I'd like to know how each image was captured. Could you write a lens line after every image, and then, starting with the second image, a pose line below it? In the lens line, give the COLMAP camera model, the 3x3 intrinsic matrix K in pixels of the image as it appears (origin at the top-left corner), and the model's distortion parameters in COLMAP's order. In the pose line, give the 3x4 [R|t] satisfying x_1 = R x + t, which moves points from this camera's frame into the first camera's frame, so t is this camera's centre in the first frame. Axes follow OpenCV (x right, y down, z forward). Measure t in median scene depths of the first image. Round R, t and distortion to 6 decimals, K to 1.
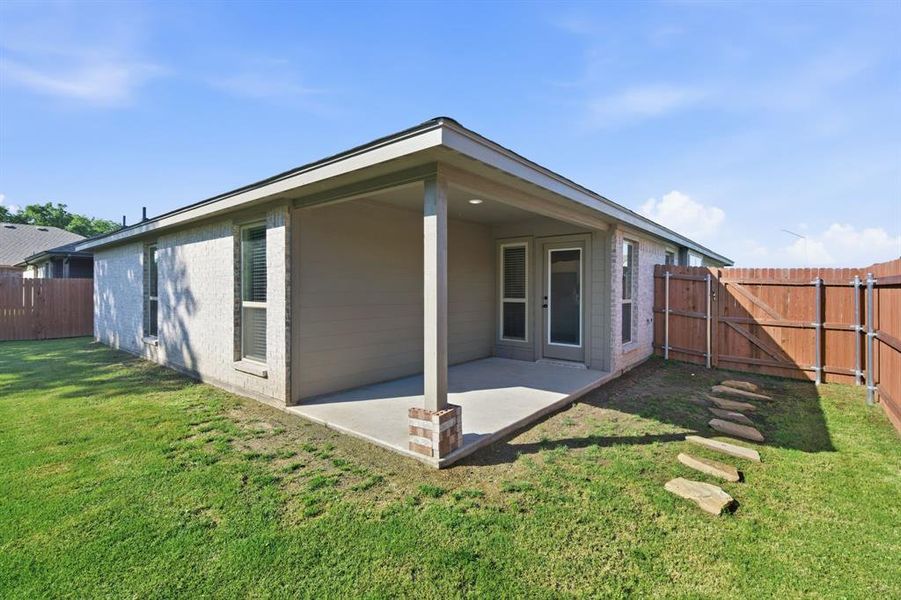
lens RADIAL K [[404.1, 0, 453.0], [0, 404.1, 293.7], [0, 0, 1]] dist [0.001295, 0.000156]
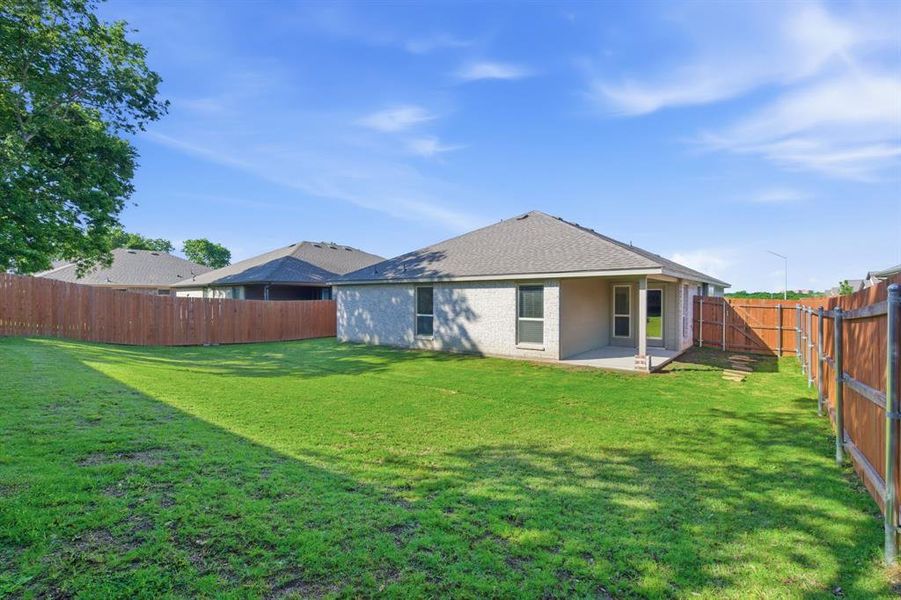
lens RADIAL K [[404.3, 0, 450.9], [0, 404.3, 304.0], [0, 0, 1]] dist [0.000002, 0.000020]
pose [[0.999847, -0.003251, 0.017186, -0.770518], [0.003211, 0.999992, 0.002379, -0.051257], [-0.017193, -0.002323, 0.999849, -0.989388]]
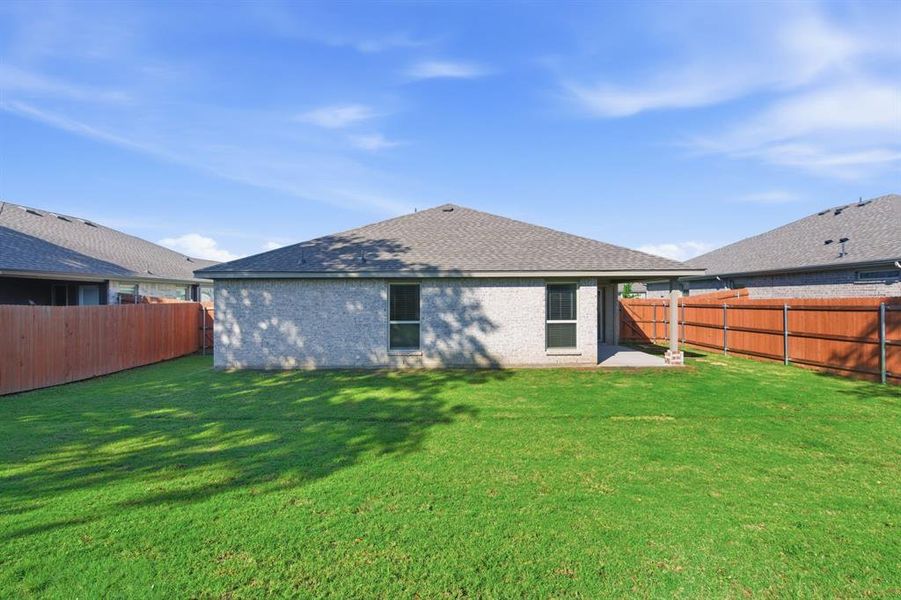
lens RADIAL K [[404.1, 0, 453.0], [0, 404.1, 293.7], [0, 0, 1]] dist [0.001295, 0.000156]
pose [[0.773803, -0.003168, 0.633419, -1.744792], [0.018405, 0.999678, -0.017484, -0.070309], [-0.633159, 0.025187, 0.773611, -0.183503]]
